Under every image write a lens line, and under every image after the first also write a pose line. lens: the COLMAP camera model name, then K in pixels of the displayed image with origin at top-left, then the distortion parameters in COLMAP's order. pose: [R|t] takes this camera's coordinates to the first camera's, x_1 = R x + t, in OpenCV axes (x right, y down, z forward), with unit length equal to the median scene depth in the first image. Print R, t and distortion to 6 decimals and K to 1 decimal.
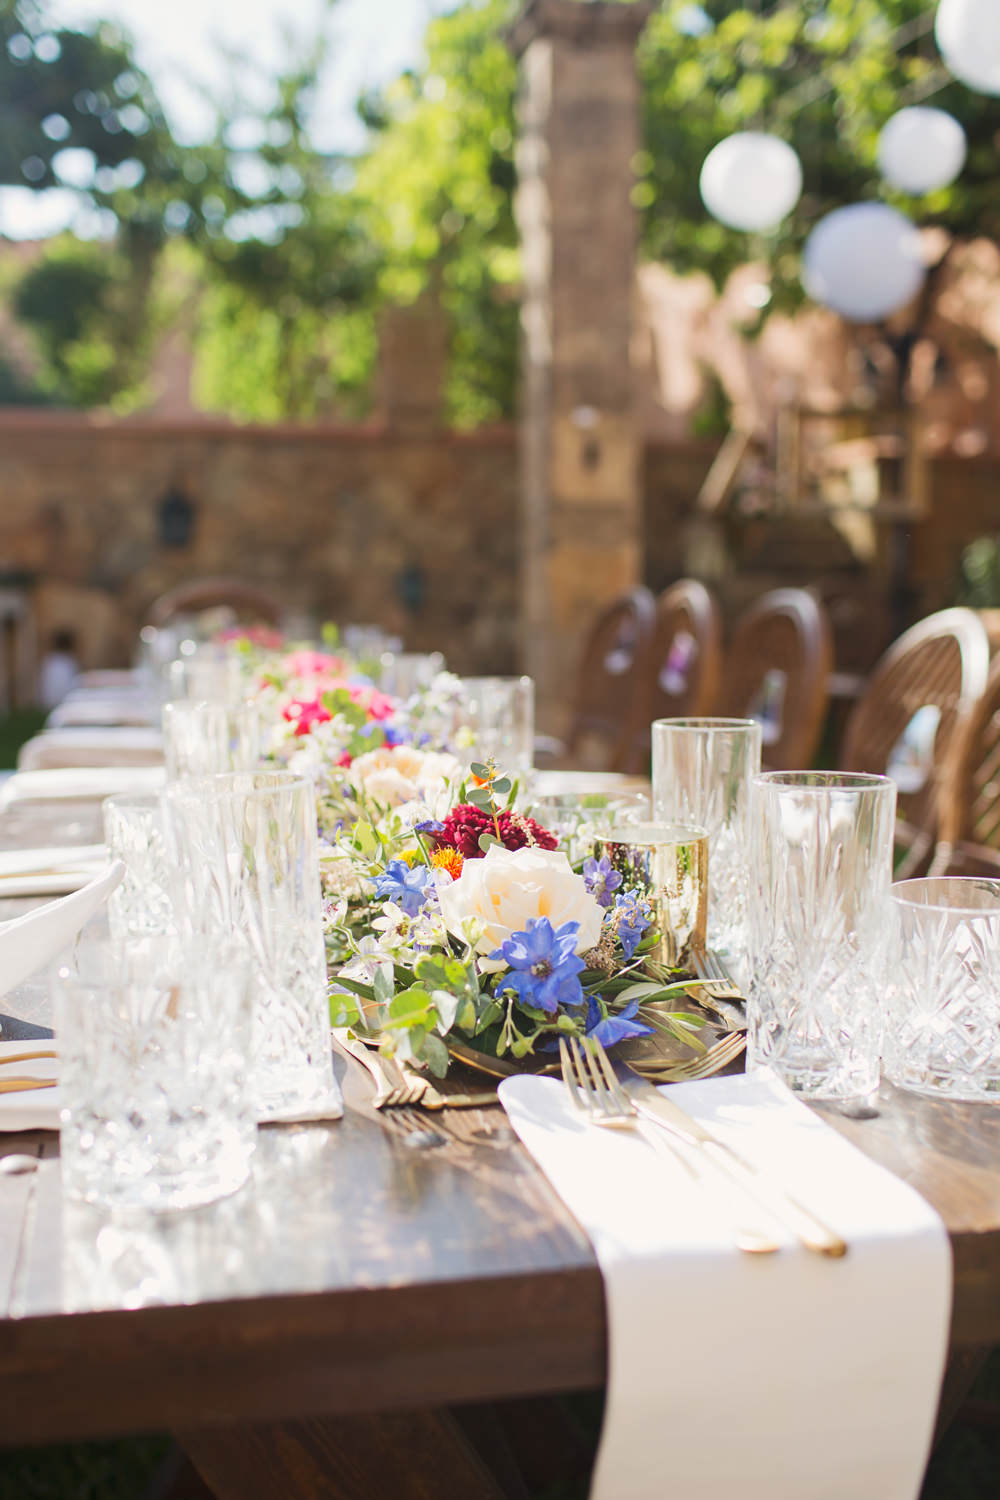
lens RADIAL K [[1629.4, 0, 415.7], [0, 1629.4, 749.5], [0, 0, 1]] dist [-0.103321, 0.001385]
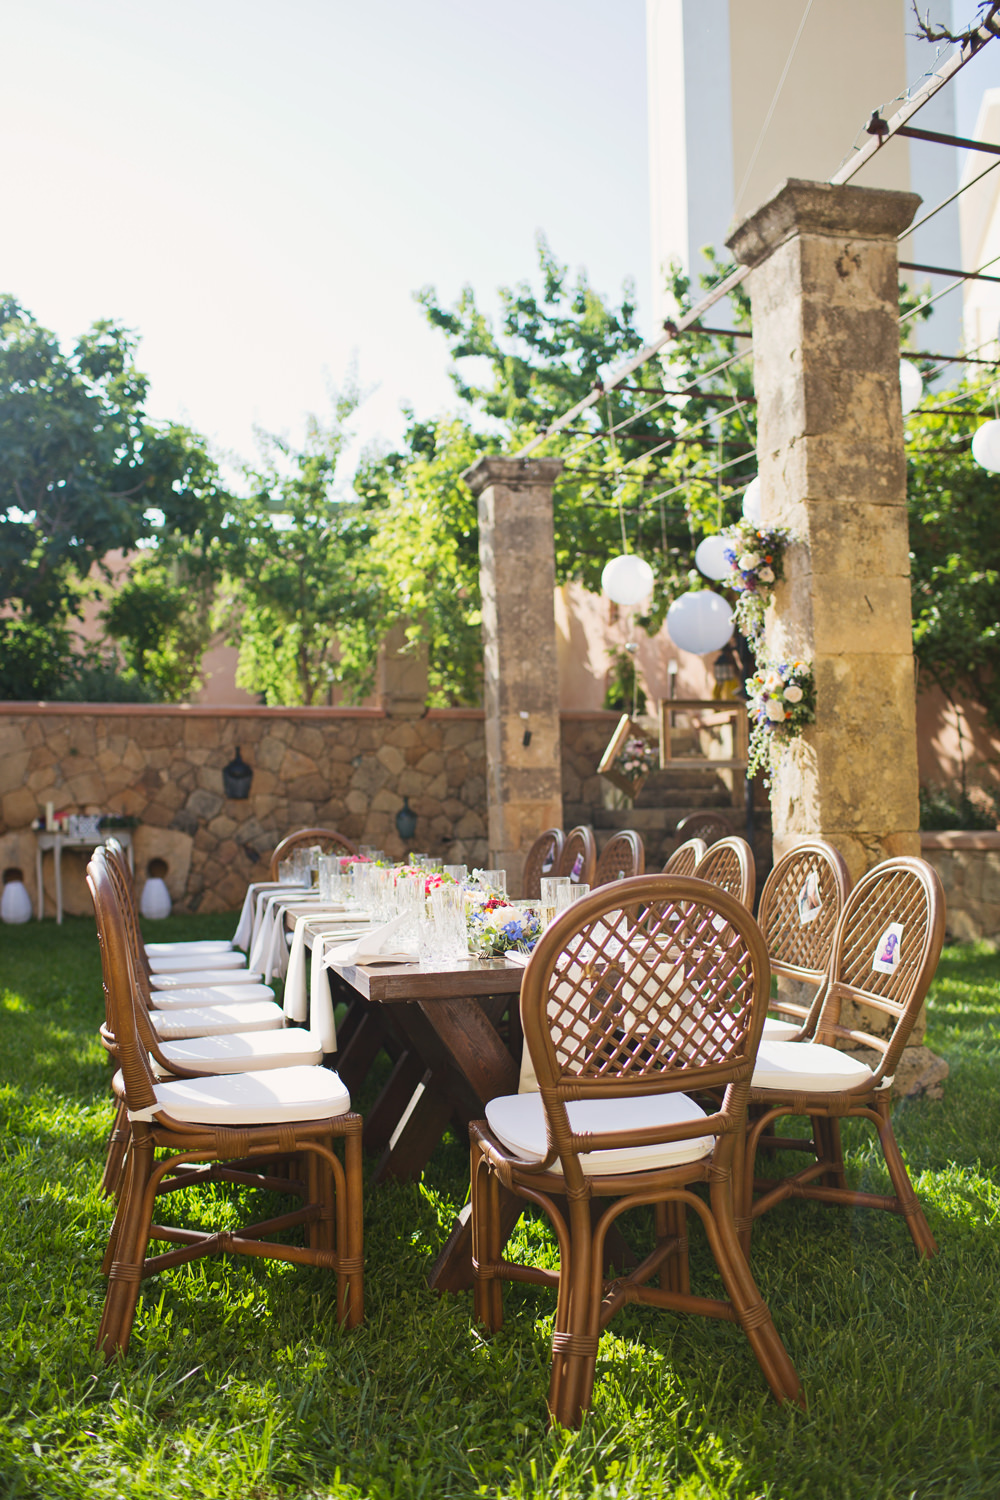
lens RADIAL K [[1597.7, 0, 508.7], [0, 1597.7, 803.9], [0, 0, 1]] dist [-0.109751, 0.157364]
pose [[0.995947, -0.023960, 0.086694, -0.034533], [0.032657, 0.994418, -0.100327, 0.026195], [-0.083807, 0.102752, 0.991170, -0.381188]]
